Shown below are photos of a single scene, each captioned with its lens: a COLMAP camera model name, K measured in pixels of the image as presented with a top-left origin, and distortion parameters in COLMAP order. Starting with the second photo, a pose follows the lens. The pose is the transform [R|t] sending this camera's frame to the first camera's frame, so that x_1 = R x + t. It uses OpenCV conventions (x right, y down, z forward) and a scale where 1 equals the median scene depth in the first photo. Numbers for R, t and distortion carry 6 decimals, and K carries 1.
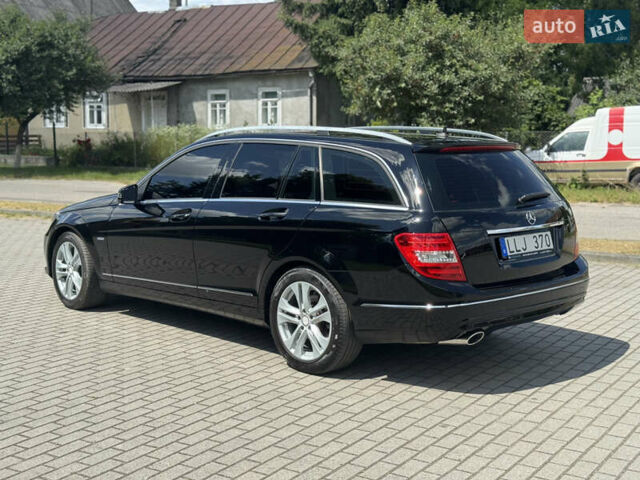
lens RADIAL K [[913.6, 0, 320.1], [0, 913.6, 239.4], [0, 0, 1]] dist [0.088275, 0.000000]
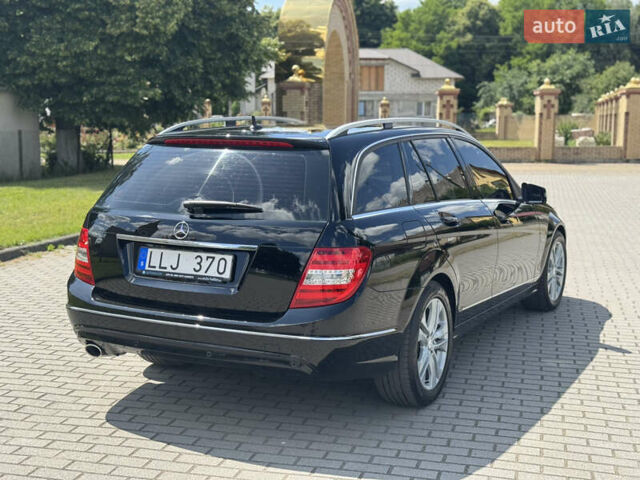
lens RADIAL K [[913.6, 0, 319.4], [0, 913.6, 241.0], [0, 0, 1]] dist [0.088275, 0.000000]
pose [[0.313583, 0.122984, -0.941563, 0.984678], [-0.124154, 0.988375, 0.087749, -0.096090], [0.941409, 0.089383, 0.325206, 0.831137]]
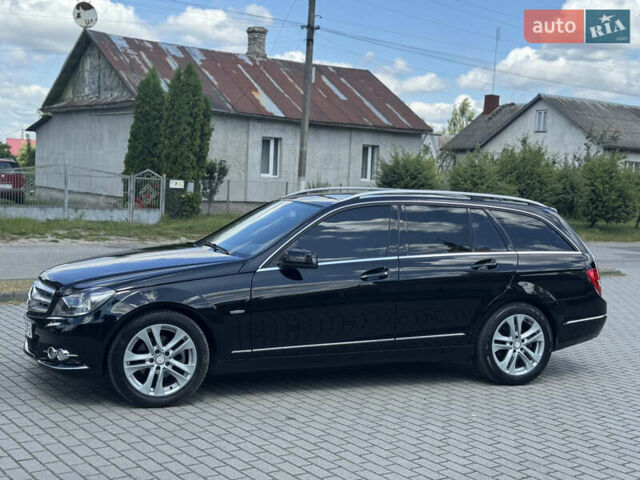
lens RADIAL K [[913.6, 0, 321.2], [0, 913.6, 241.0], [0, 0, 1]] dist [0.088275, 0.000000]
pose [[0.365707, -0.049378, 0.929419, -1.290442], [0.072953, 0.997040, 0.024265, -0.106538], [-0.927866, 0.058930, 0.368227, 0.753824]]
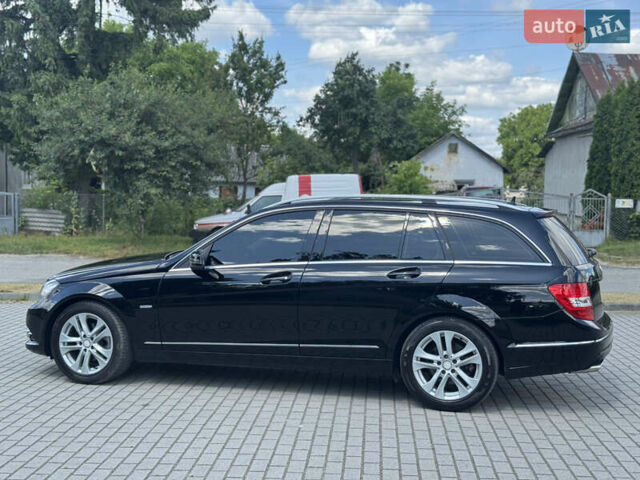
lens RADIAL K [[913.6, 0, 319.3], [0, 913.6, 238.3], [0, 0, 1]] dist [0.088275, 0.000000]
pose [[0.877880, -0.017827, 0.478548, -0.685930], [0.049824, 0.997284, -0.054250, -0.014356], [-0.476281, 0.071468, 0.876384, 0.060933]]
